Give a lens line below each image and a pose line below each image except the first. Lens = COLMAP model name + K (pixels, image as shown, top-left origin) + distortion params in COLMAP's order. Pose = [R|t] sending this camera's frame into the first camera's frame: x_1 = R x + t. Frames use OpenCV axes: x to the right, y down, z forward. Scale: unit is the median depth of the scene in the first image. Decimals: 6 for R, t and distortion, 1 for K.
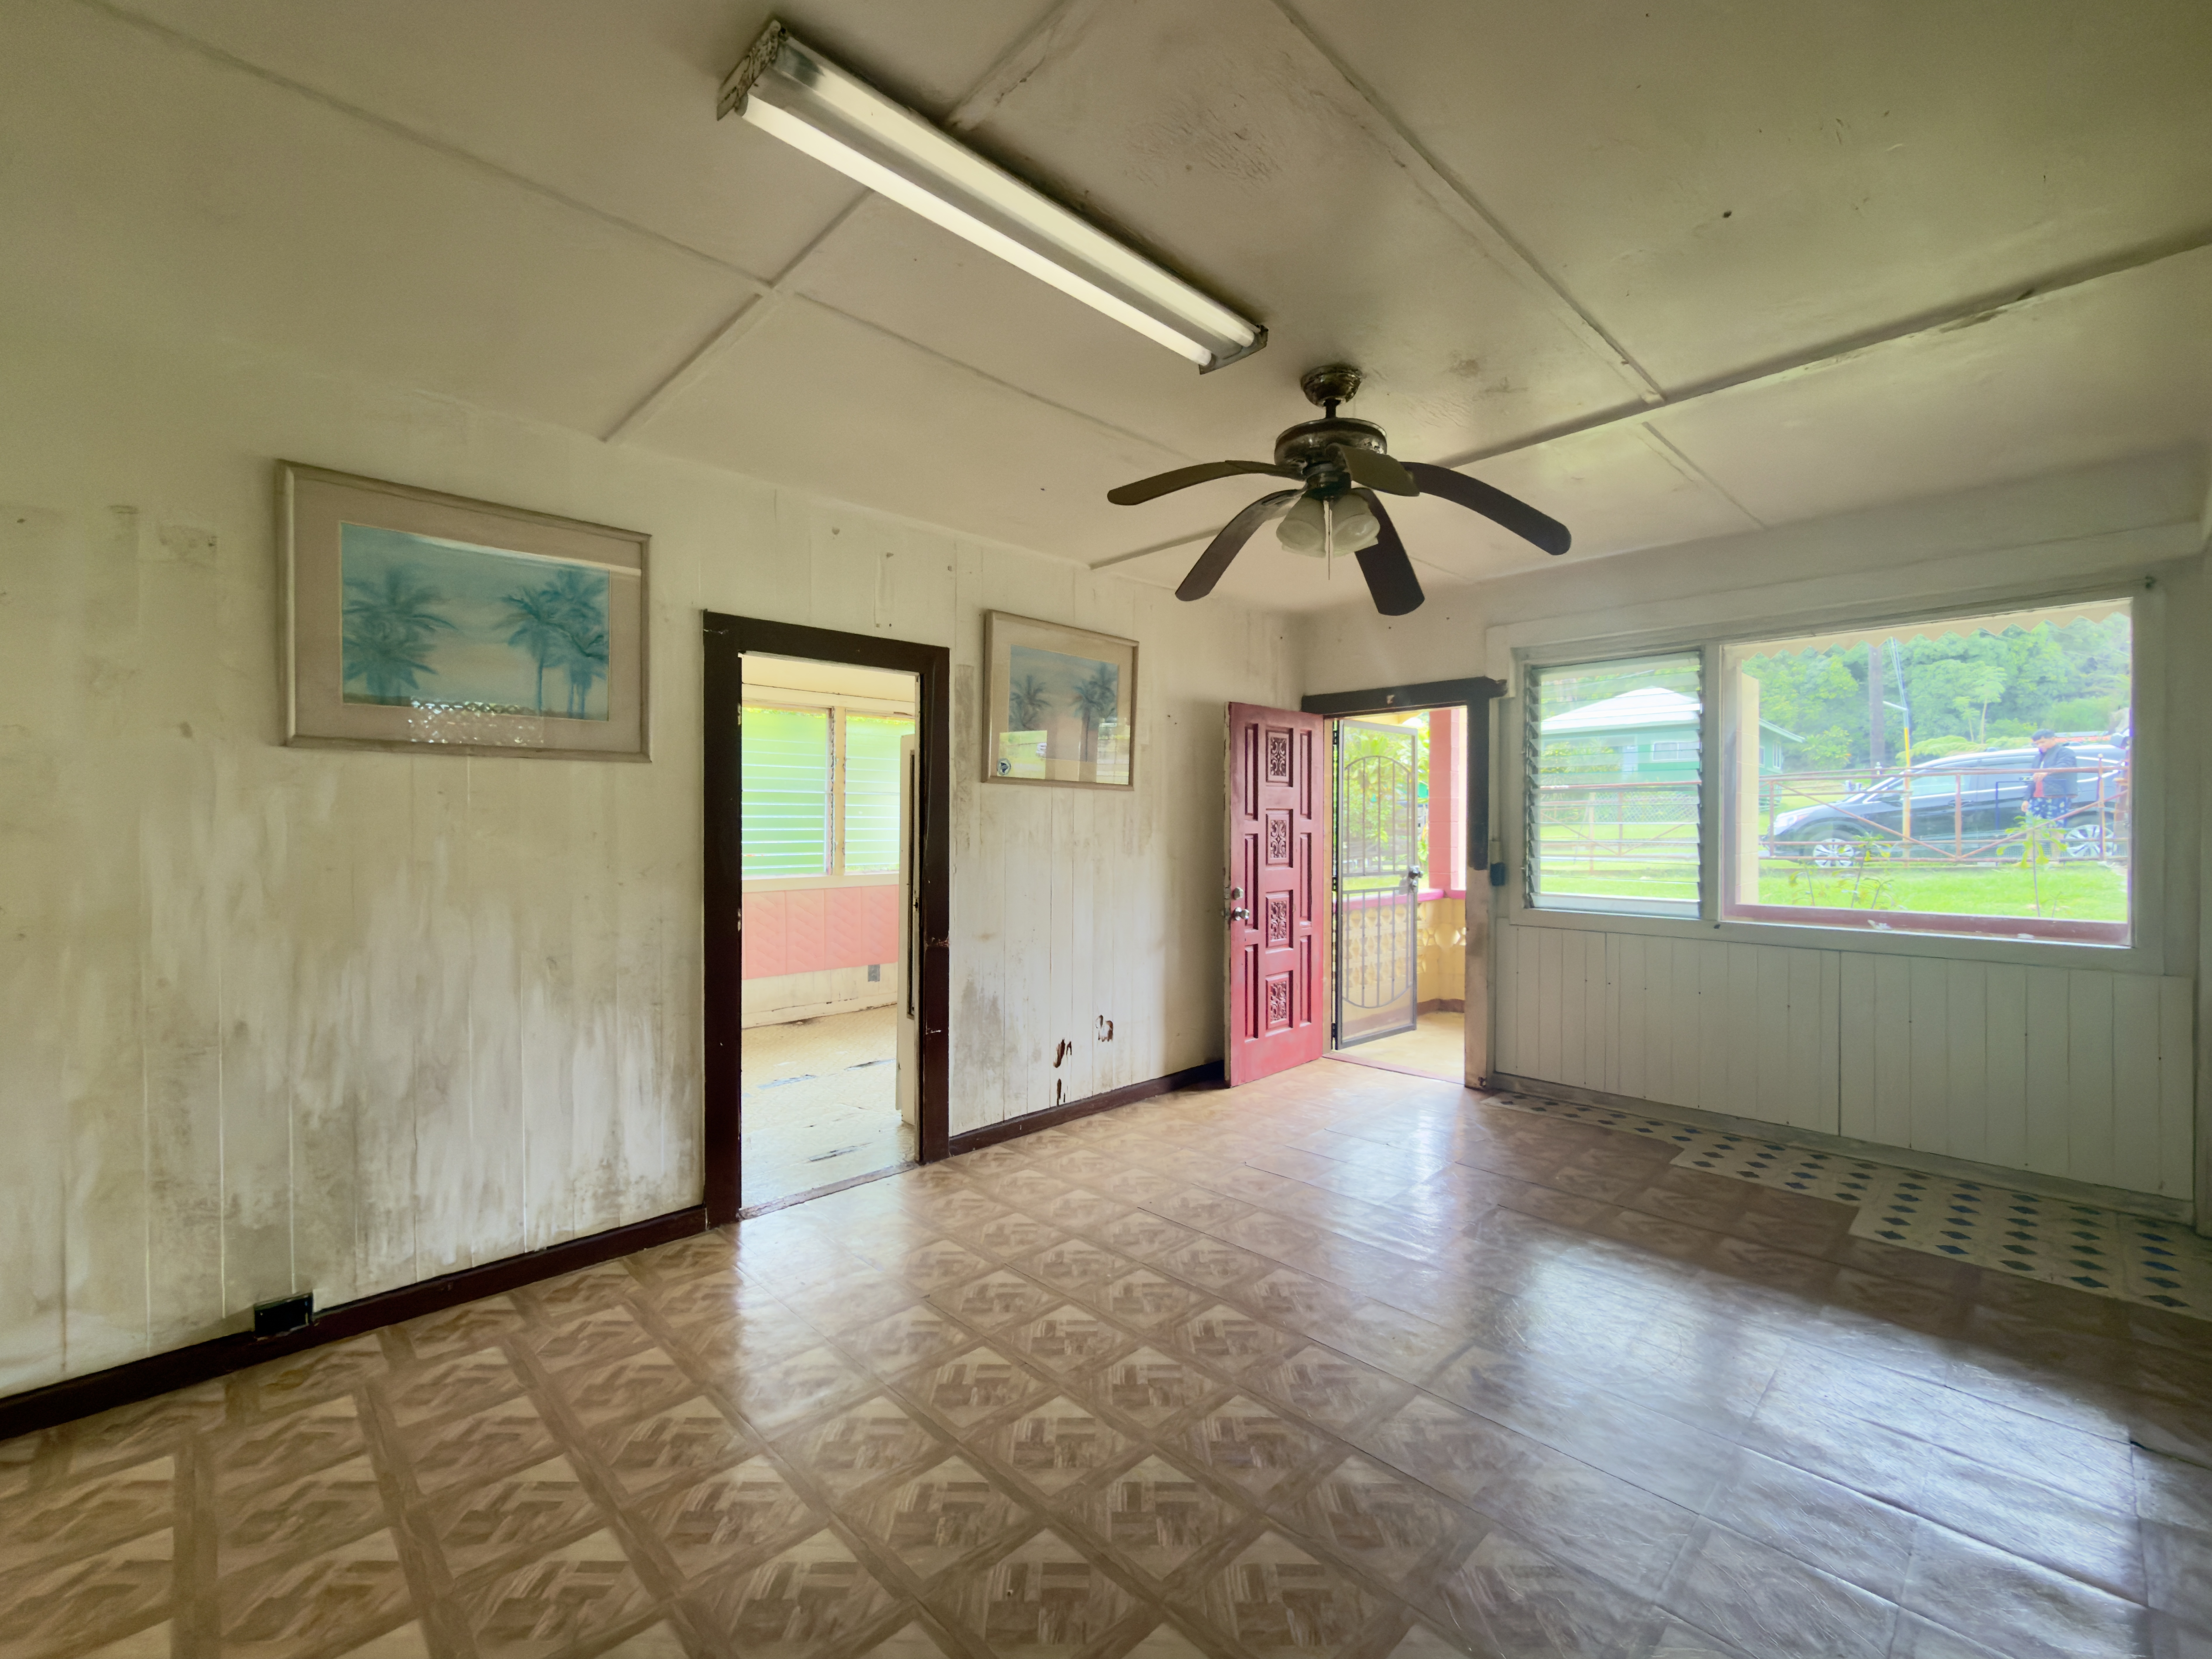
lens RADIAL K [[939.2, 0, 1102.9], [0, 939.2, 828.5], [0, 0, 1]] dist [-0.000756, -0.000036]
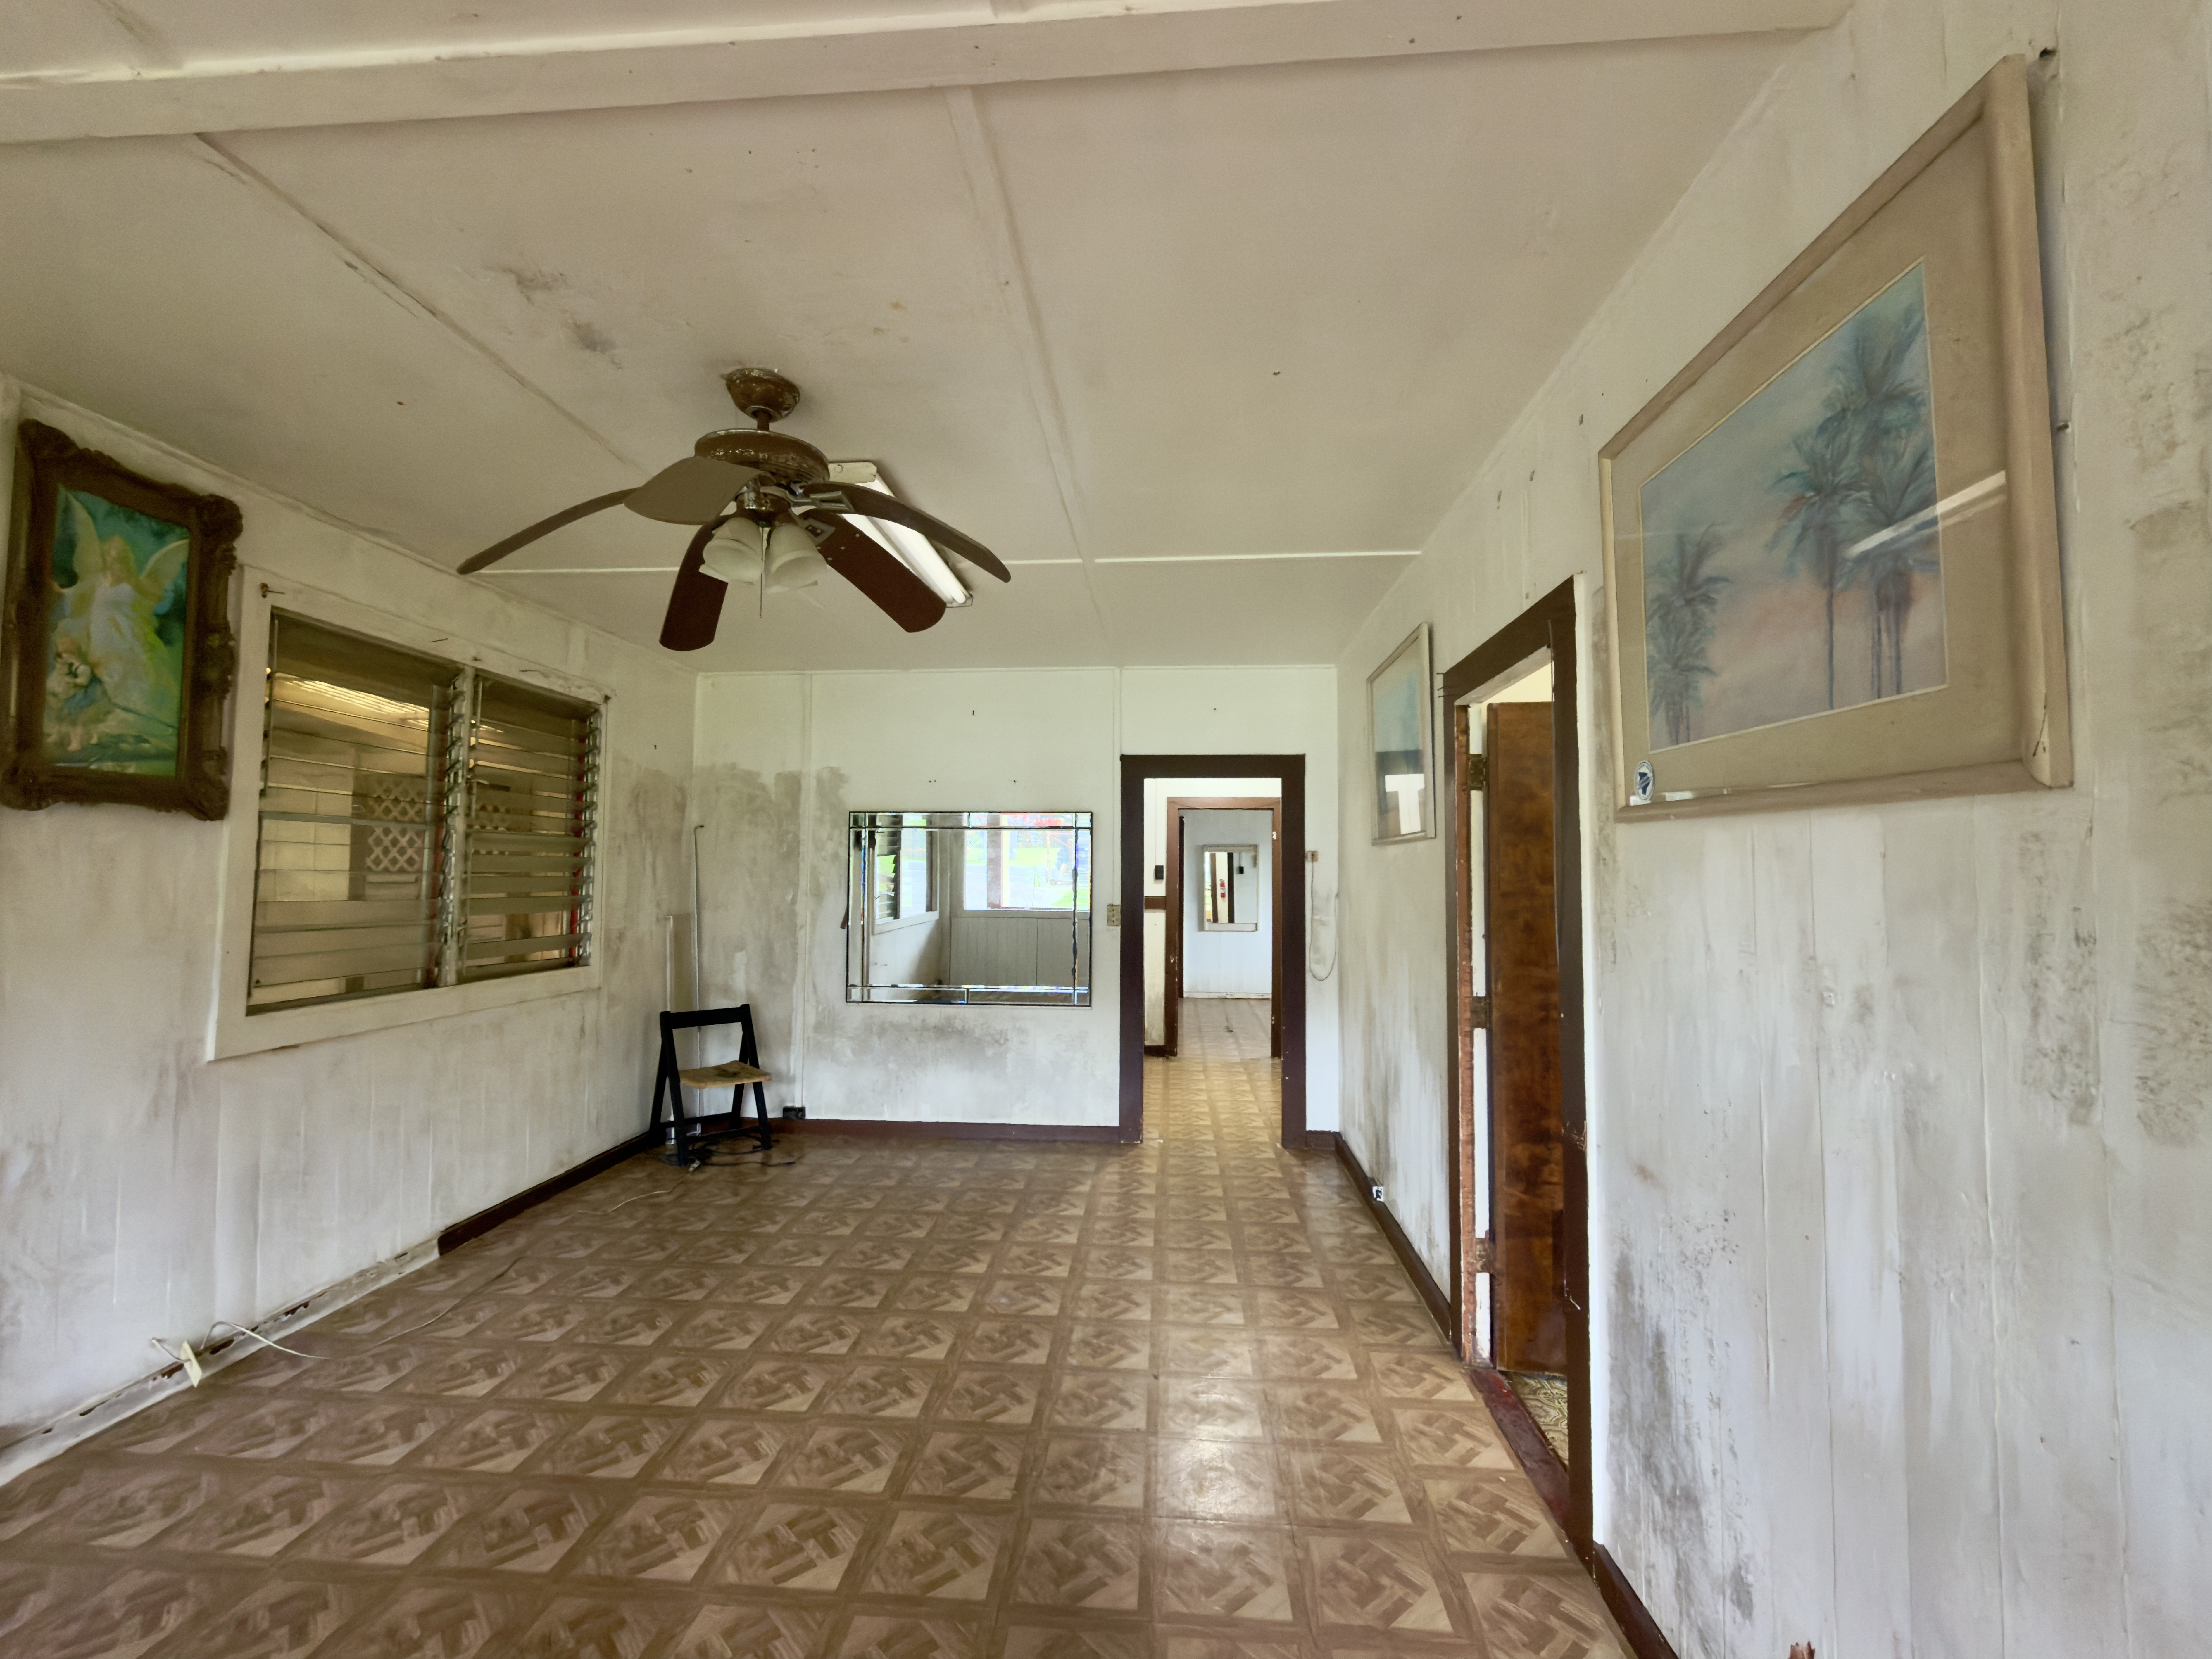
lens RADIAL K [[939.2, 0, 1102.9], [0, 939.2, 828.5], [0, 0, 1]] dist [-0.000756, -0.000036]
pose [[-0.747827, -0.033044, -0.663071, 0.512782], [-0.007183, 0.999105, -0.041689, -0.036479], [0.663855, -0.026414, -0.747395, 1.665628]]
